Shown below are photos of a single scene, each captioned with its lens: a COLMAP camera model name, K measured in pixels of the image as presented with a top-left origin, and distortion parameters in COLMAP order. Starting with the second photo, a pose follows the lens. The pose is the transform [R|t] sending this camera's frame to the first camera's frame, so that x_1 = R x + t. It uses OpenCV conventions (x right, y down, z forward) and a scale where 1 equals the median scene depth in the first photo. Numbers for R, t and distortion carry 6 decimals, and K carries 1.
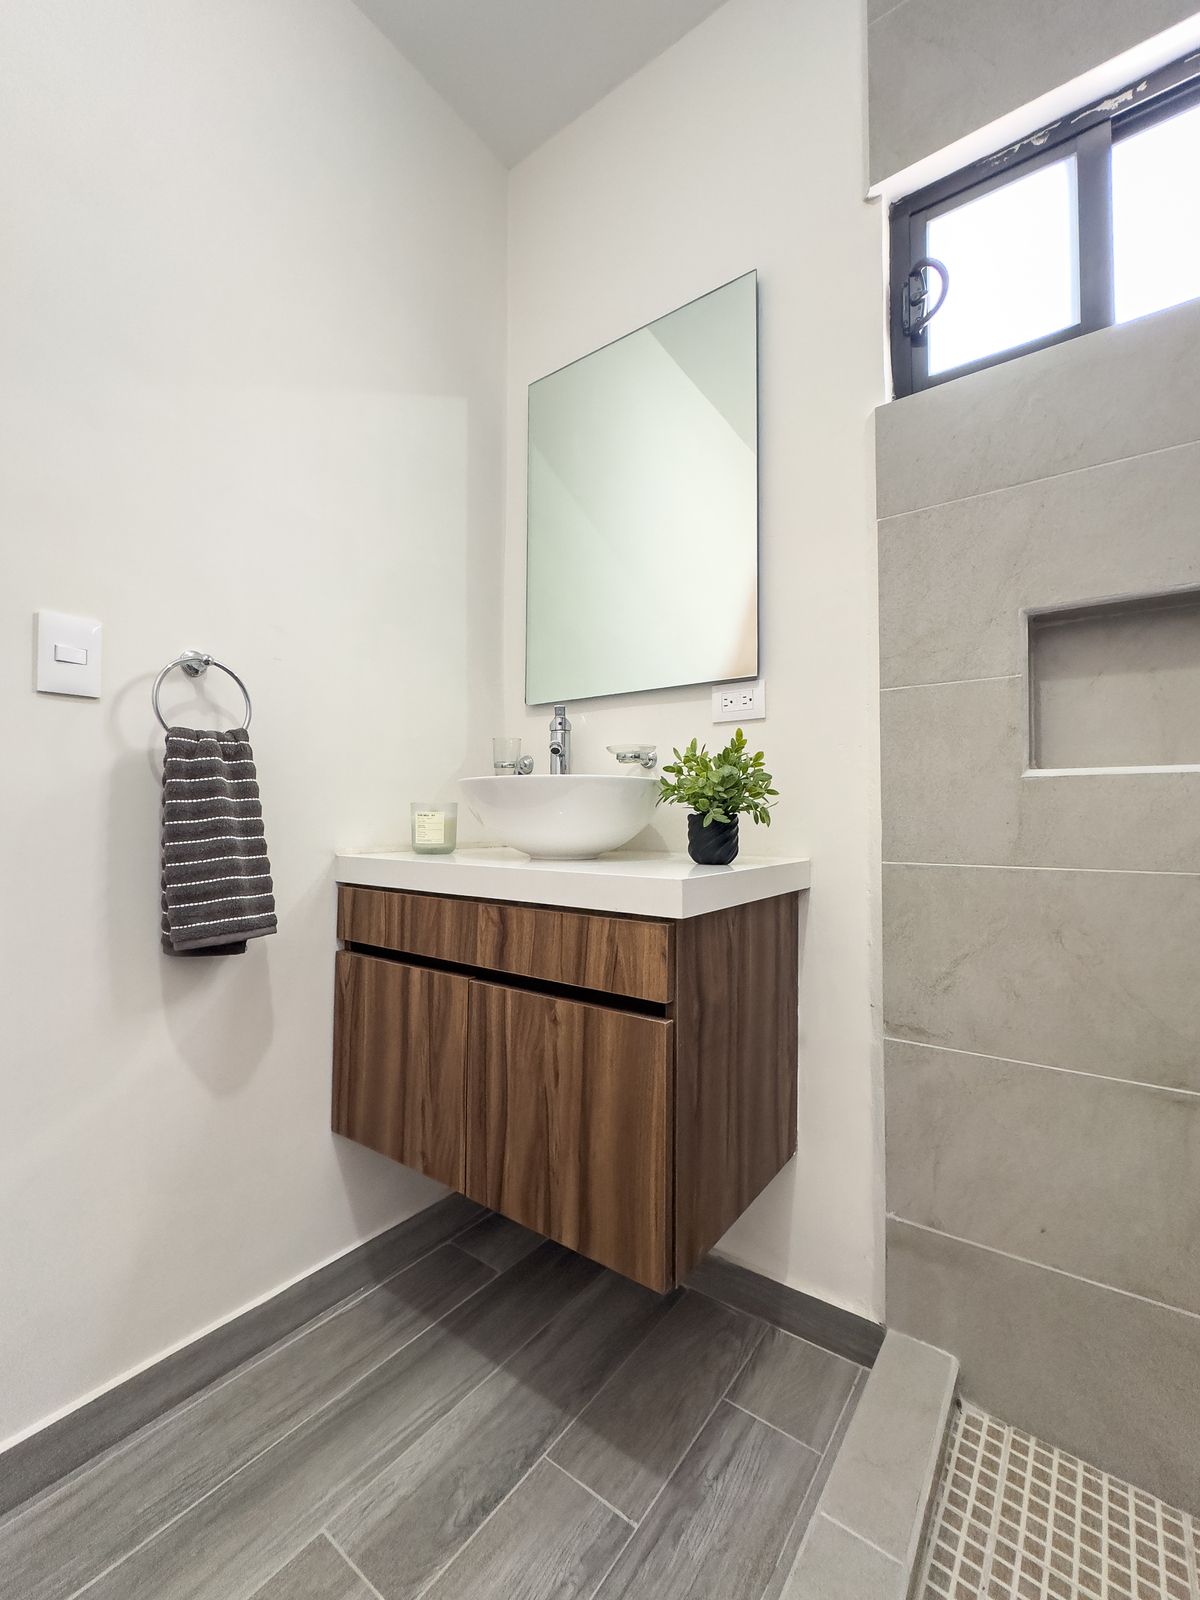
lens RADIAL K [[660.5, 0, 585.3], [0, 660.5, 796.2], [0, 0, 1]] dist [-0.004960, 0.001180]
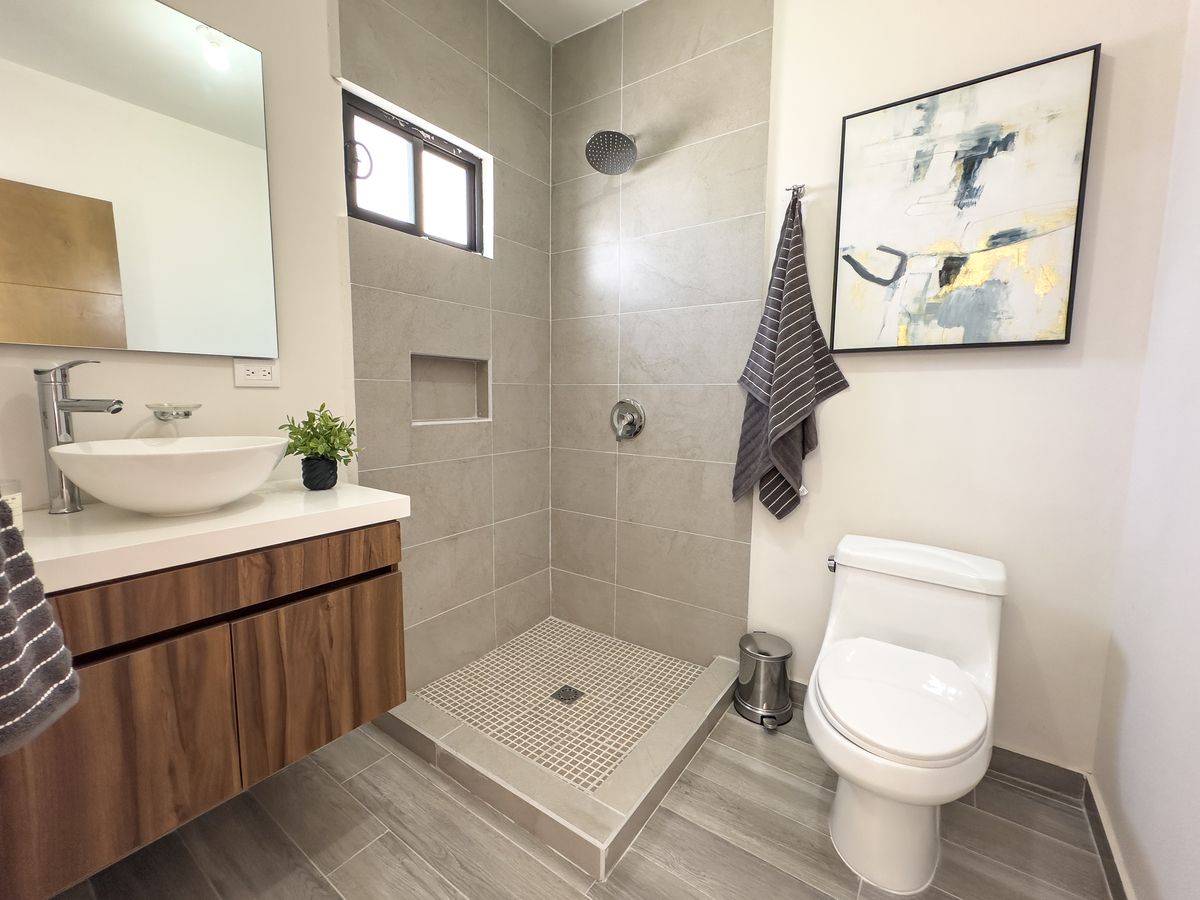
lens RADIAL K [[495.3, 0, 587.9], [0, 495.3, 449.7], [0, 0, 1]] dist [-0.004960, 0.001180]
pose [[-0.003932, -0.109530, 0.993976, -1.078354], [-0.035889, 0.993358, 0.109320, -0.158899], [-0.999348, -0.035243, -0.007837, 0.399698]]
